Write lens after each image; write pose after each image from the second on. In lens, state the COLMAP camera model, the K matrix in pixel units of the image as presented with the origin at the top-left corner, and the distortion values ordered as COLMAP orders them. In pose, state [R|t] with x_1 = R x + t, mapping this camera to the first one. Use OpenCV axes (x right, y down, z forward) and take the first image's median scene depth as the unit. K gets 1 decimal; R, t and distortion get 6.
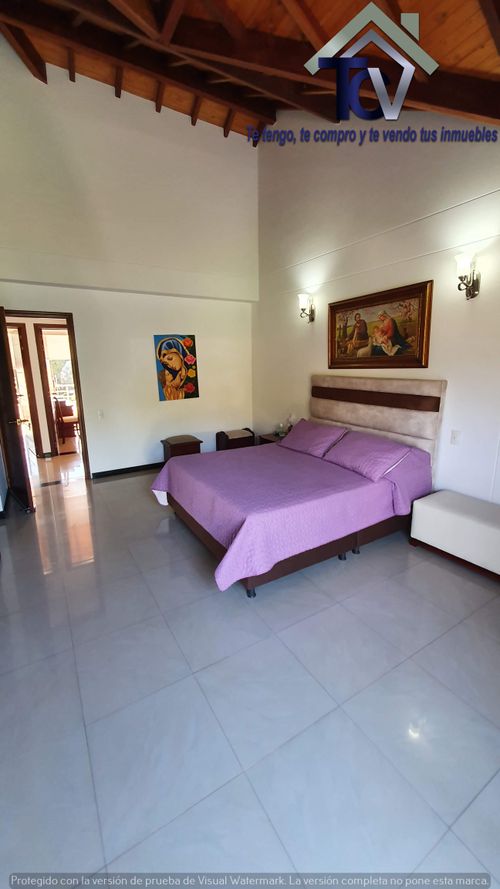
lens RADIAL K [[347.2, 0, 249.6], [0, 347.2, 443.1], [0, 0, 1]] dist [0.003850, 0.002185]
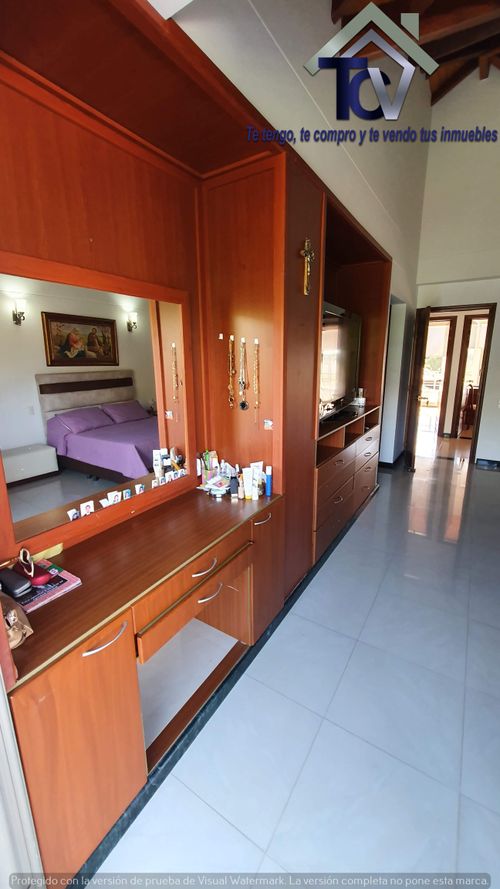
lens RADIAL K [[347.2, 0, 250.0], [0, 347.2, 440.2], [0, 0, 1]] dist [0.003850, 0.002185]
pose [[-0.442486, -0.198556, 0.874518, -1.301875], [0.220182, 0.921275, 0.320580, -0.240337], [-0.869325, 0.334405, -0.363933, 1.018341]]
